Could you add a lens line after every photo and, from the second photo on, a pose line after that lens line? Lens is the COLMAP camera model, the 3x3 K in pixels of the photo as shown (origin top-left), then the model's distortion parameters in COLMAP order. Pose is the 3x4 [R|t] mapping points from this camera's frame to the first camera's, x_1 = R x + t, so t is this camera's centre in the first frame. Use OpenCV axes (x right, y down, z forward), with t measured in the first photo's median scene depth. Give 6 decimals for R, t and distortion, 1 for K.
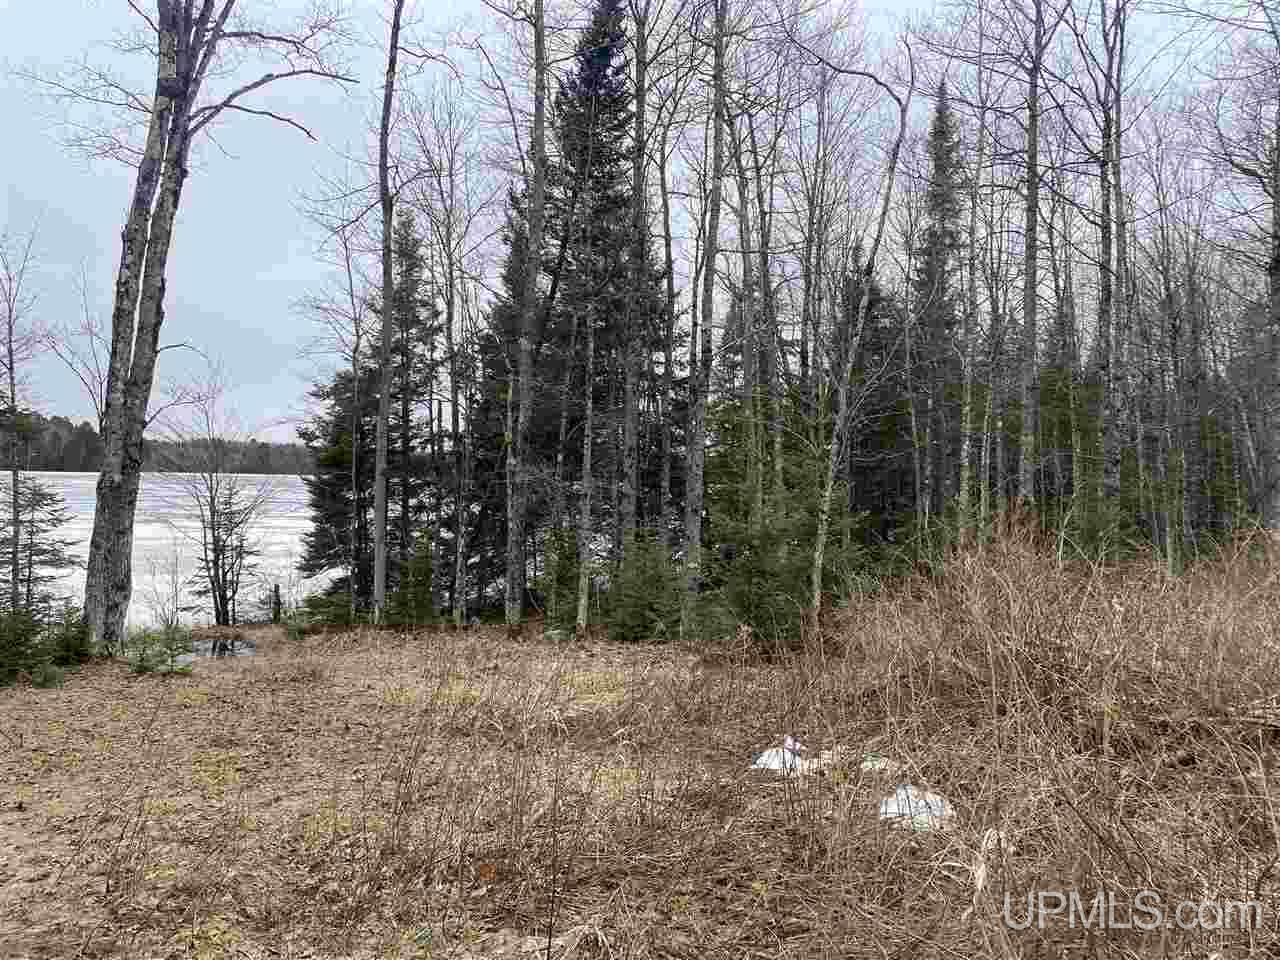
lens RADIAL K [[980.6, 0, 609.8], [0, 980.6, 474.9], [0, 0, 1]] dist [0.028801, -0.001769]
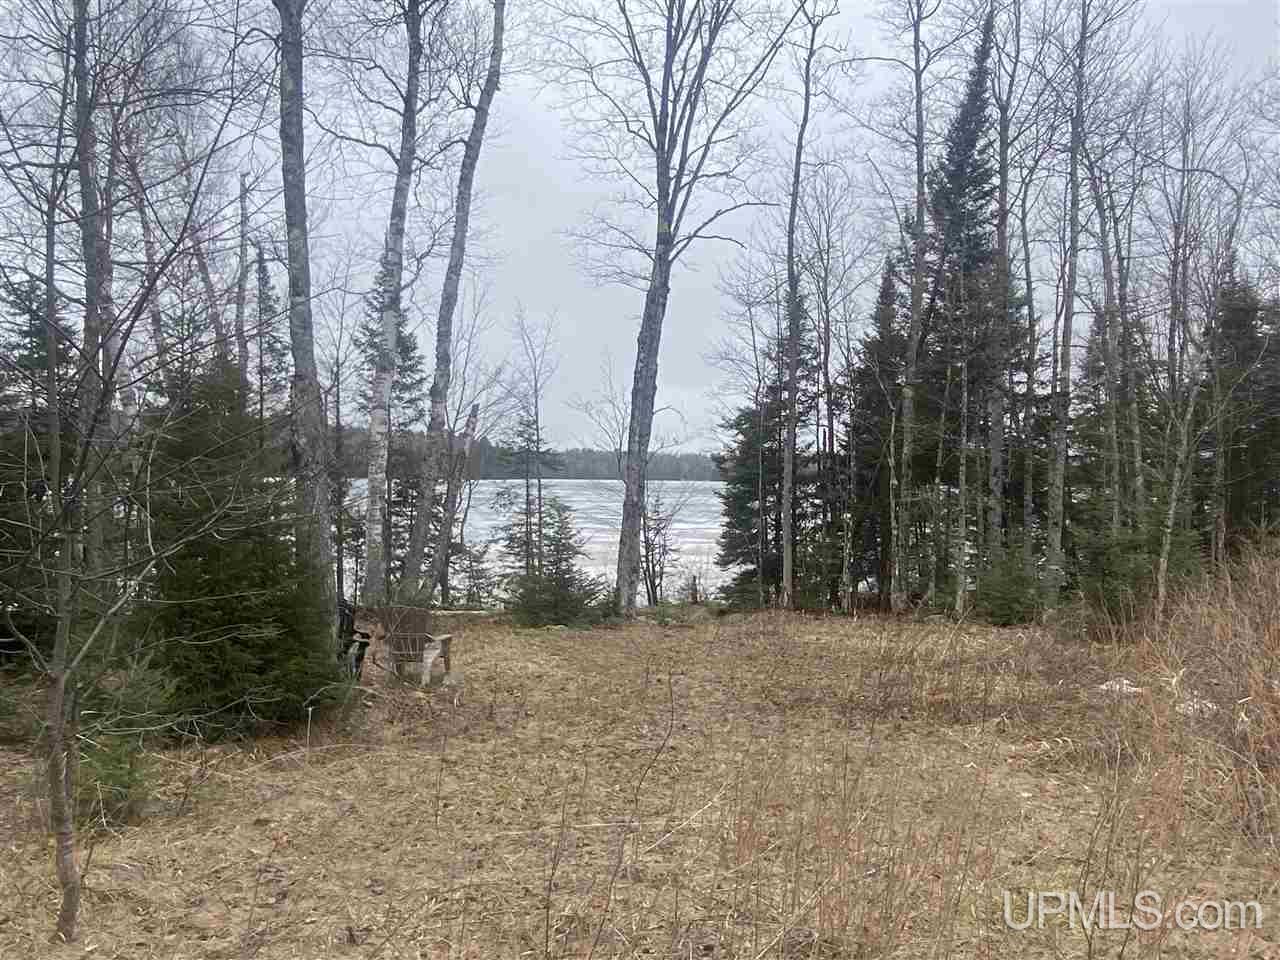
lens RADIAL K [[926.2, 0, 635.1], [0, 926.2, 477.0], [0, 0, 1]] dist [0.106454, -0.140037]
pose [[0.943651, -0.008987, -0.330820, -0.011443], [0.007714, 0.999957, -0.005159, -0.010927], [0.330853, 0.002316, 0.943680, -0.163429]]
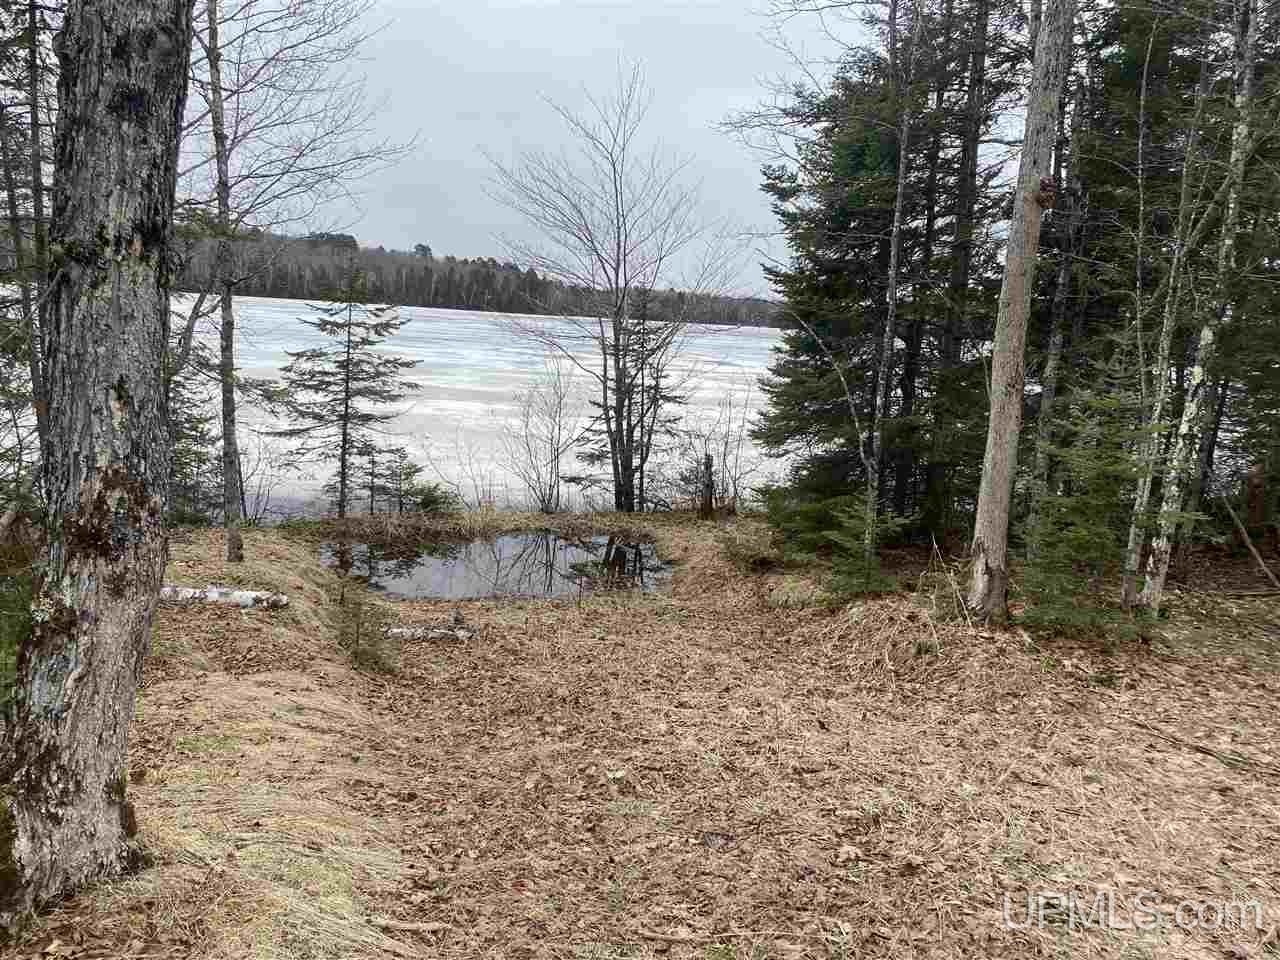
lens RADIAL K [[980.6, 0, 609.8], [0, 980.6, 474.9], [0, 0, 1]] dist [0.028801, -0.001769]
pose [[0.917258, 0.096062, -0.386536, -0.161067], [-0.038137, 0.987203, 0.154841, 0.033152], [0.396464, -0.127288, 0.909183, 0.429365]]
